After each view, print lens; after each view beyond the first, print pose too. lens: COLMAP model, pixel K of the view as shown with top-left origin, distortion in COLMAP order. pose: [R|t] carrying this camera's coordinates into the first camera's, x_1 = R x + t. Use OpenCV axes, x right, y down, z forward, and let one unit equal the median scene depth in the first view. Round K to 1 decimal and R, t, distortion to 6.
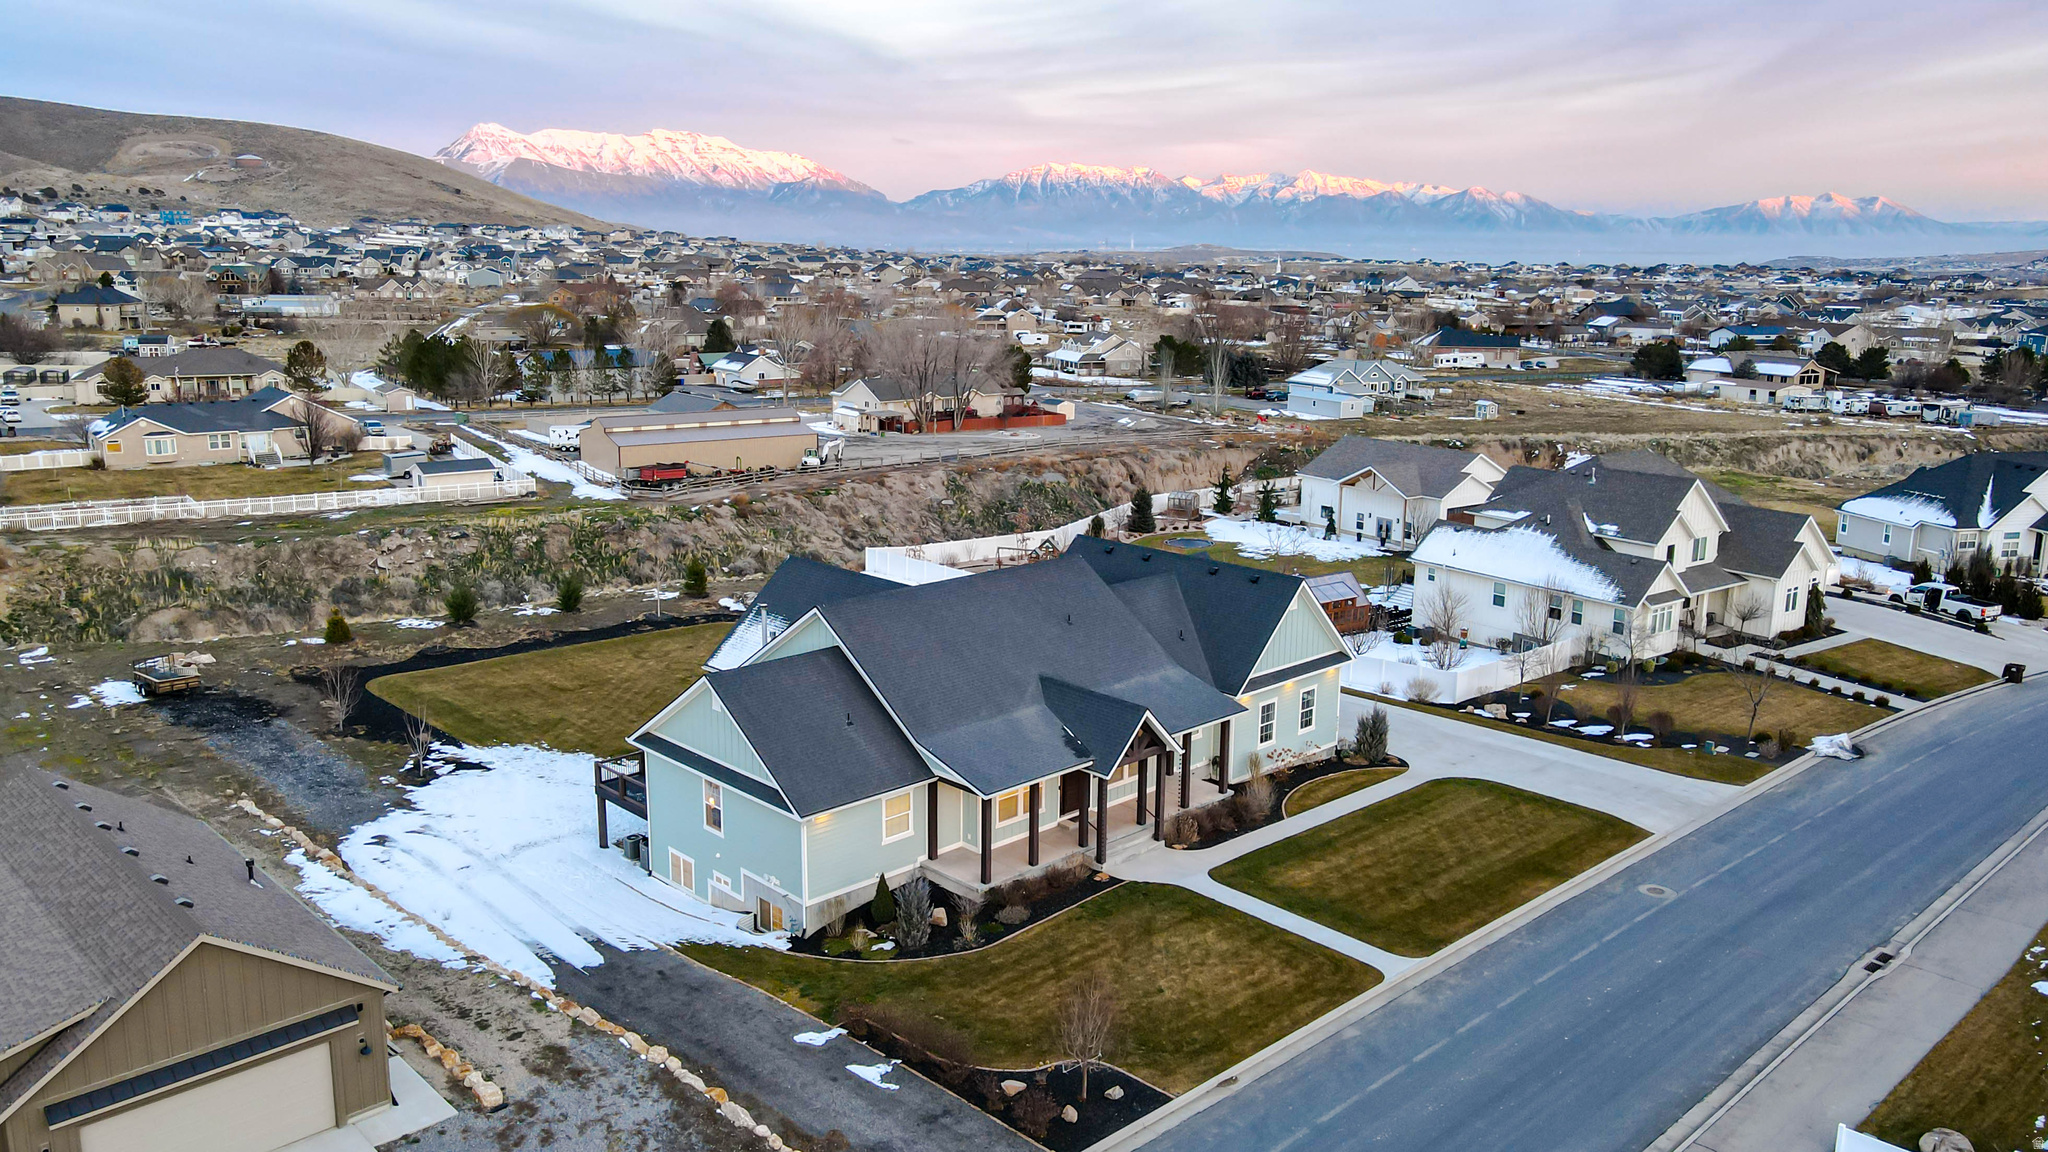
lens RADIAL K [[1541.2, 0, 975.1], [0, 1541.2, 579.4], [0, 0, 1]] dist [0.000779, 0.048046]
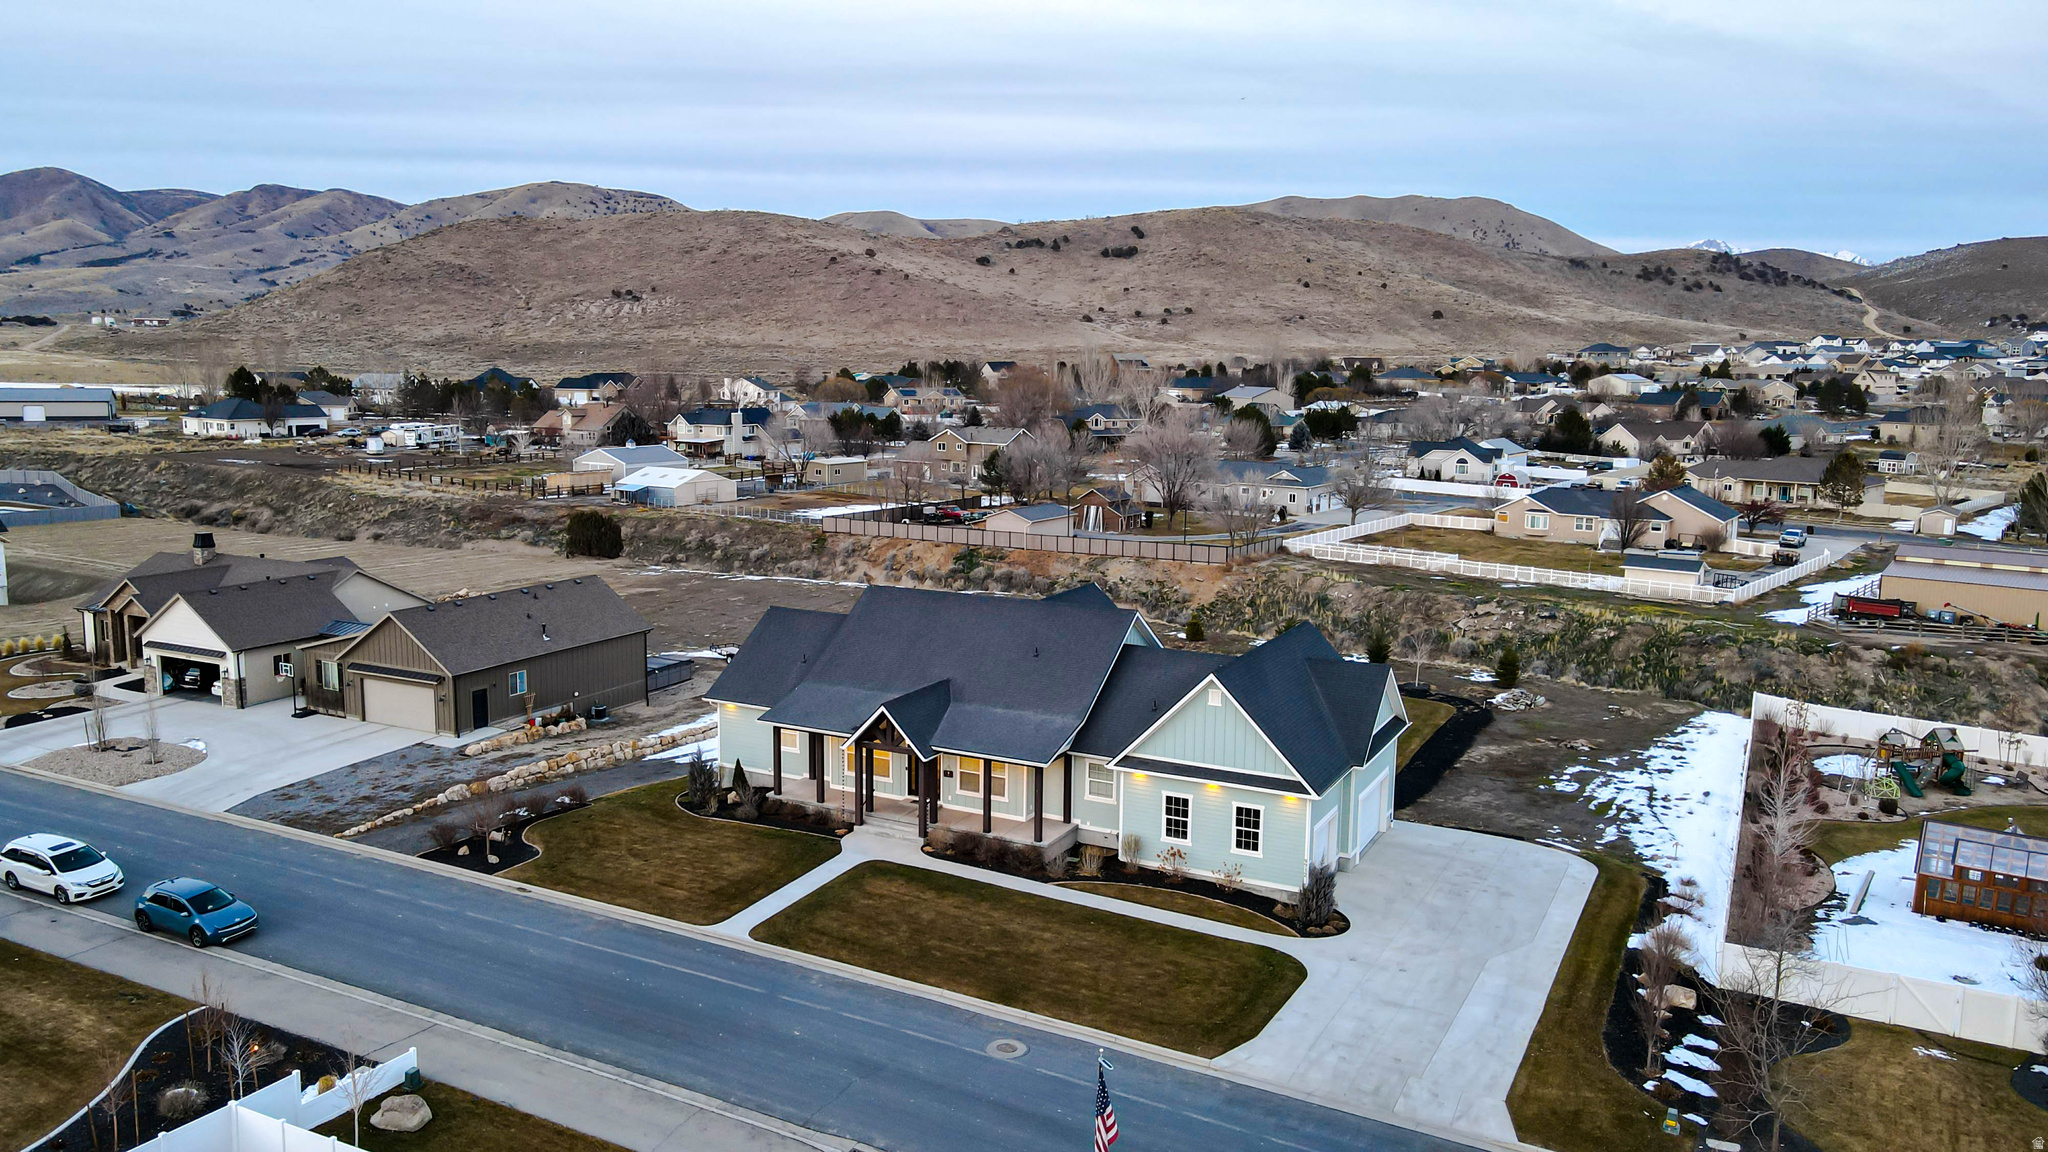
lens RADIAL K [[1512.6, 0, 984.7], [0, 1512.6, 574.7], [0, 0, 1]] dist [0.004560, -0.001920]
pose [[0.324718, 0.139192, -0.935513, 0.579392], [-0.215379, 0.974007, 0.070161, -0.052258], [0.920962, 0.178708, 0.346256, 0.322560]]
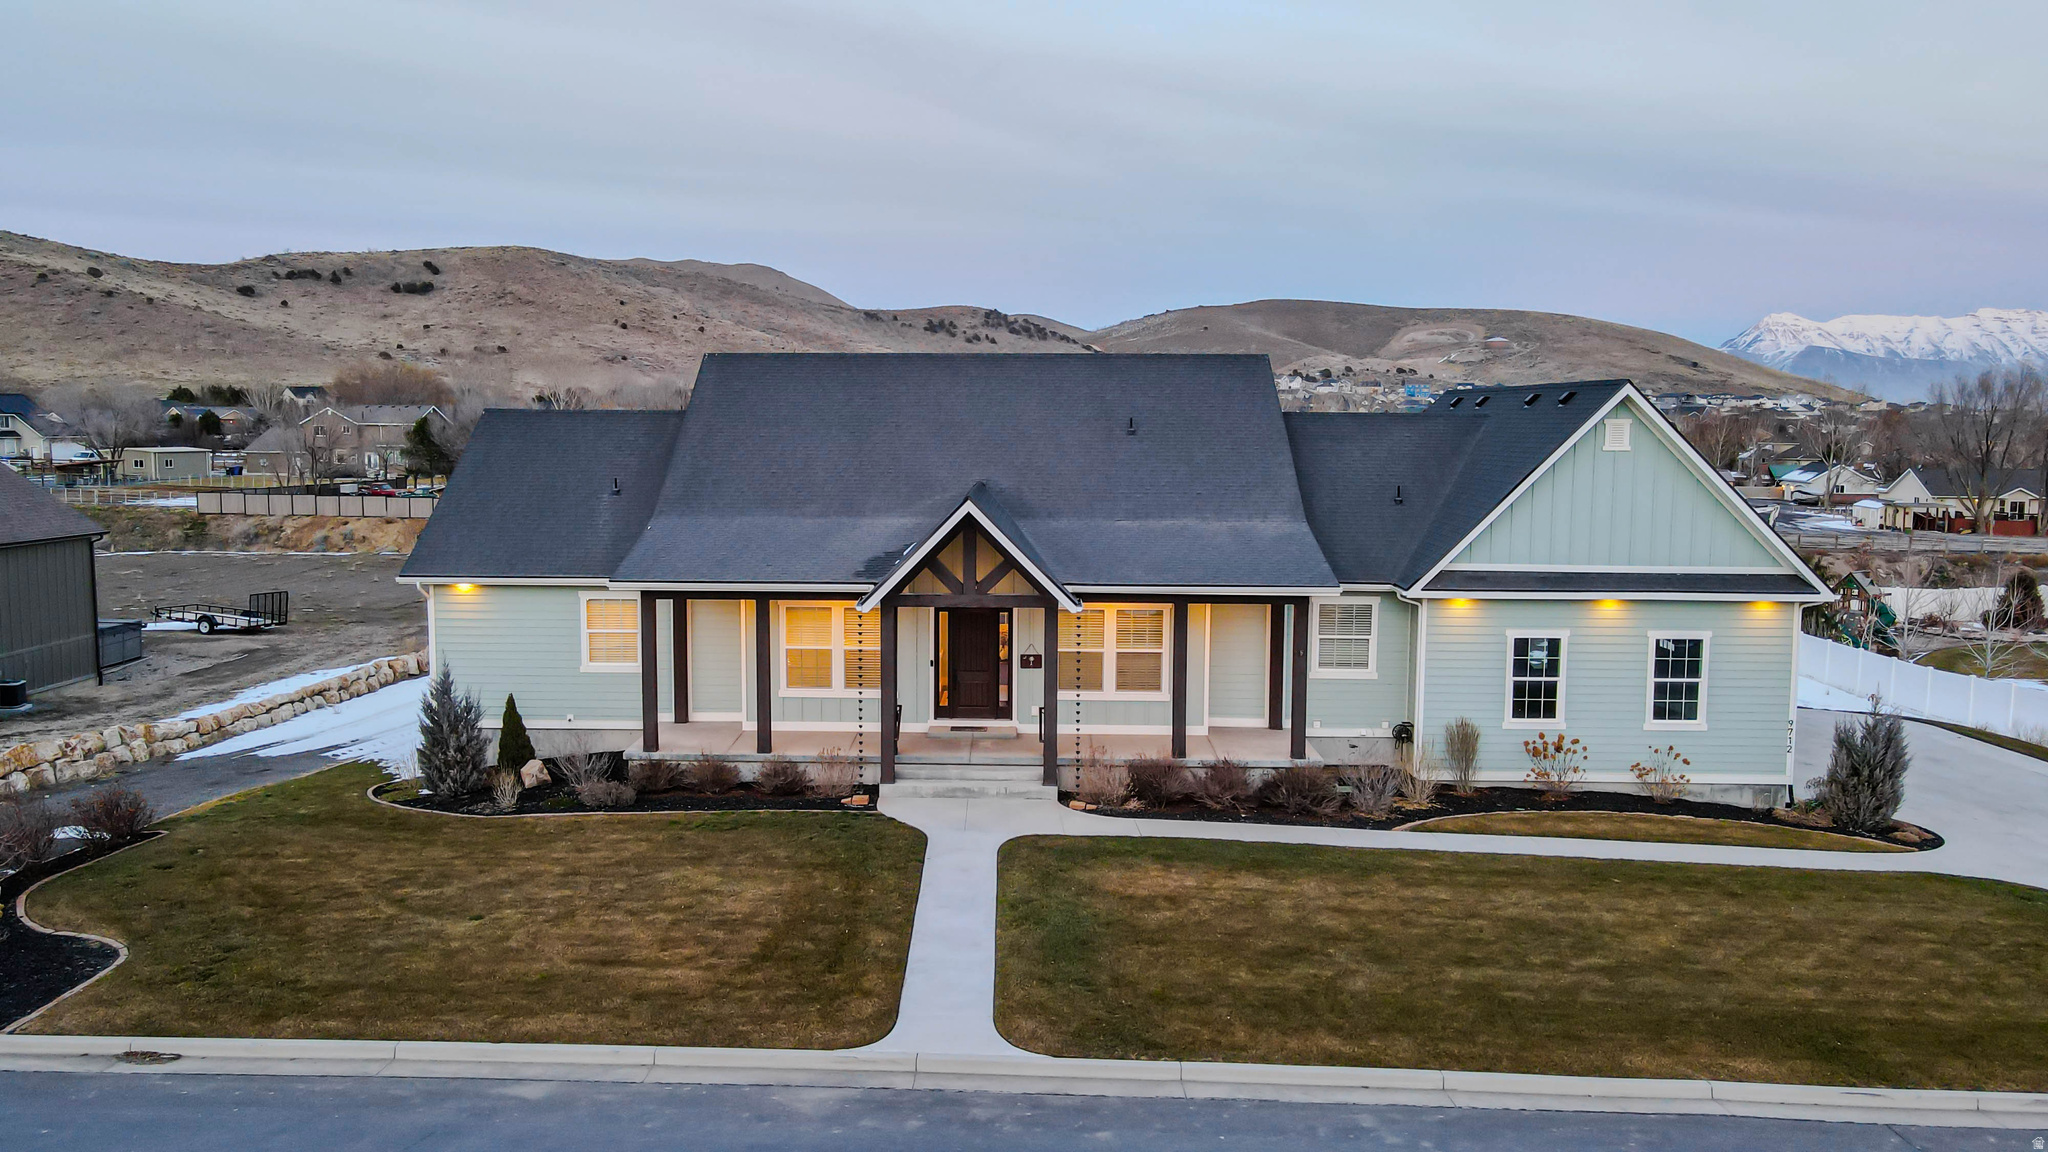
lens RADIAL K [[1510.3, 0, 994.4], [0, 1510.3, 580.0], [0, 0, 1]] dist [-0.005946, 0.062267]
pose [[0.717420, 0.073542, -0.692748, 0.232306], [-0.155277, 0.986277, -0.056104, 0.067978], [0.679115, 0.147818, 0.718994, 0.313444]]
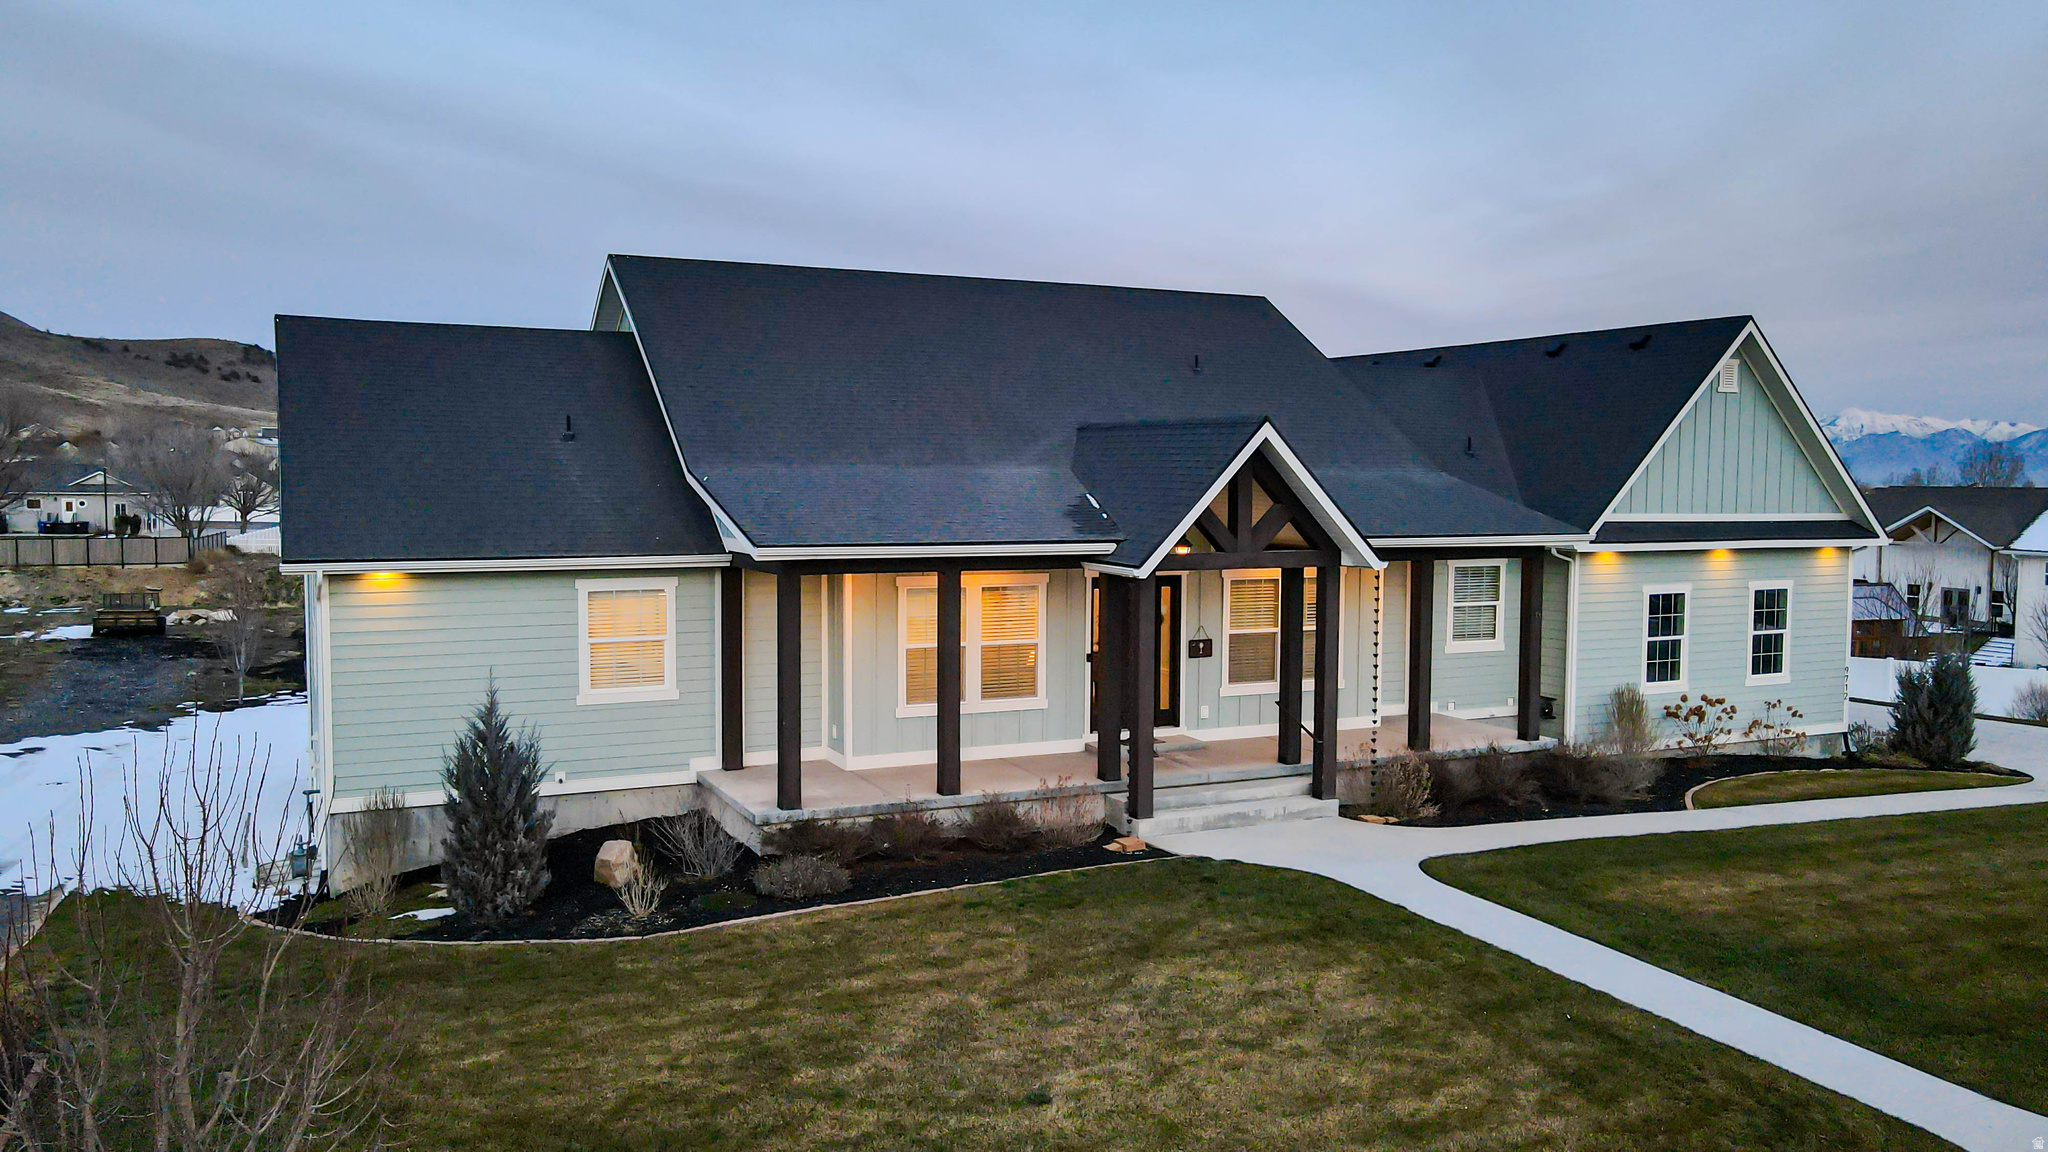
lens RADIAL K [[1506.7, 0, 995.7], [0, 1506.7, 573.4], [0, 0, 1]] dist [0.013784, 0.004344]
pose [[0.953266, 0.021530, -0.301363, 0.079408], [-0.068192, 0.987052, -0.145186, 0.089376], [0.294335, 0.158952, 0.942391, 0.305942]]
